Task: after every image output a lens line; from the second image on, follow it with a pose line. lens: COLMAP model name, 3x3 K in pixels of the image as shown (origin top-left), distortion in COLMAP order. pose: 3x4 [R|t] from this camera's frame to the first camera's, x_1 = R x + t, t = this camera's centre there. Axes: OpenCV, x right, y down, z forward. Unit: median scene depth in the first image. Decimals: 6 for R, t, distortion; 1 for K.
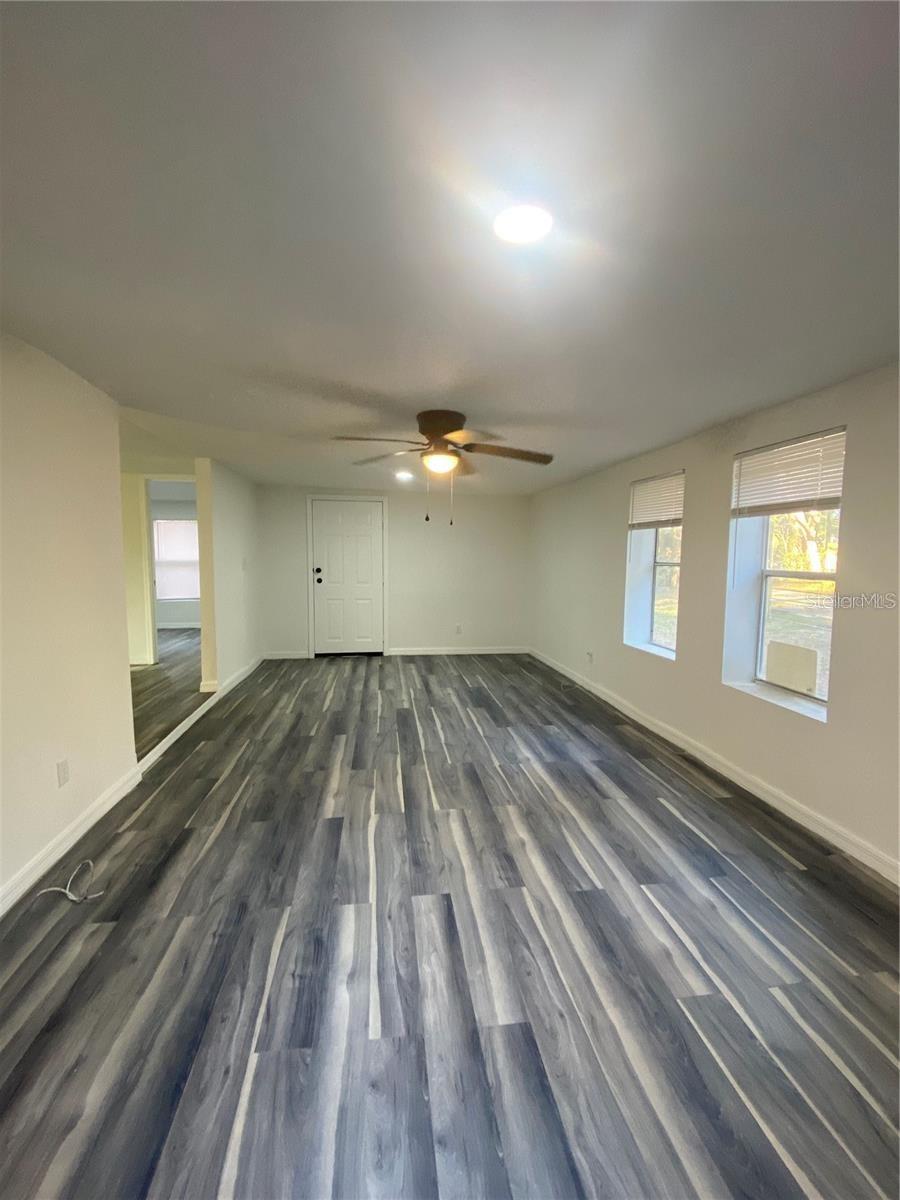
lens RADIAL K [[523.5, 0, 449.9], [0, 523.5, 598.9], [0, 0, 1]] dist [-0.002337, -0.000313]
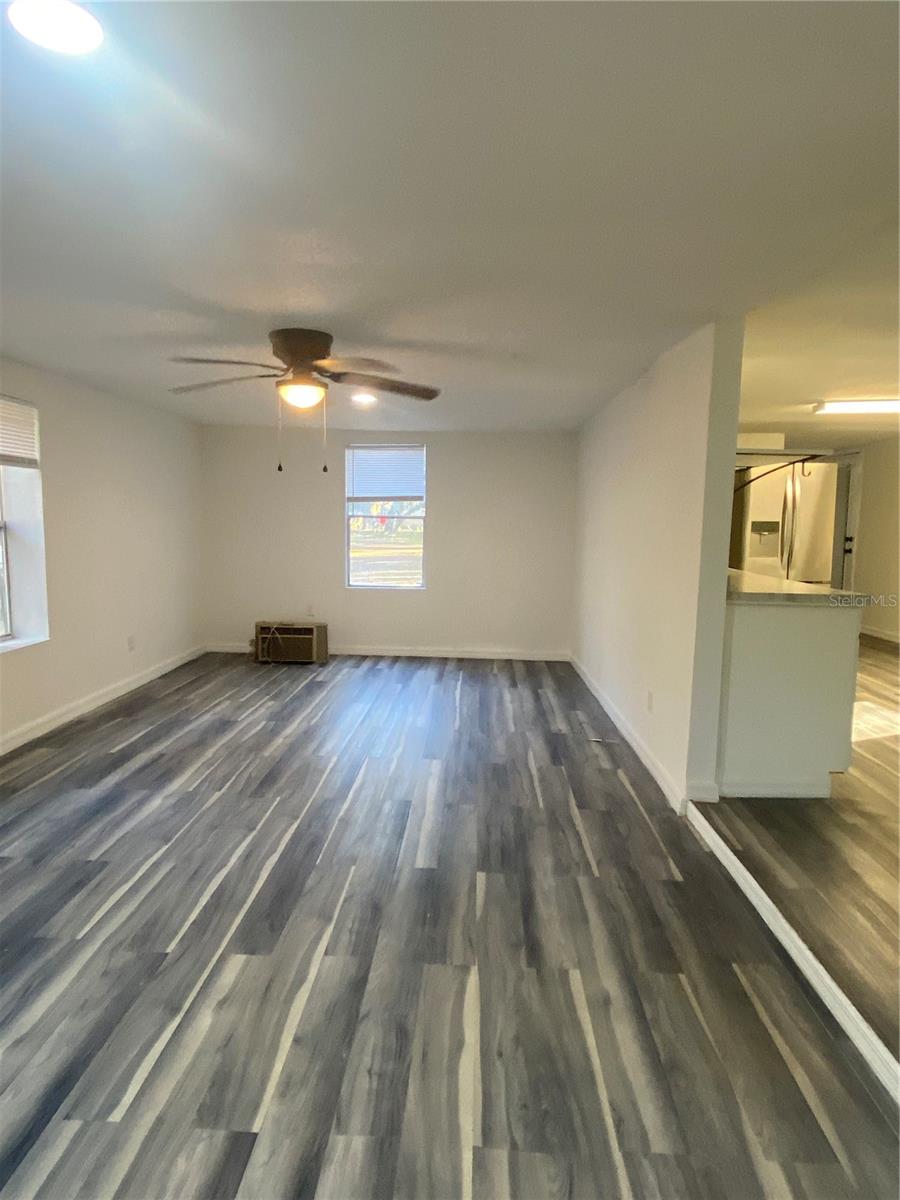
lens RADIAL K [[730.8, 0, 449.1], [0, 730.8, 598.4], [0, 0, 1]] dist [0.000779, 0.000123]
pose [[-0.984978, -0.046565, 0.166283, -0.375678], [-0.013238, 0.980484, 0.196151, -0.156012], [-0.172172, 0.191004, -0.966372, 1.819775]]
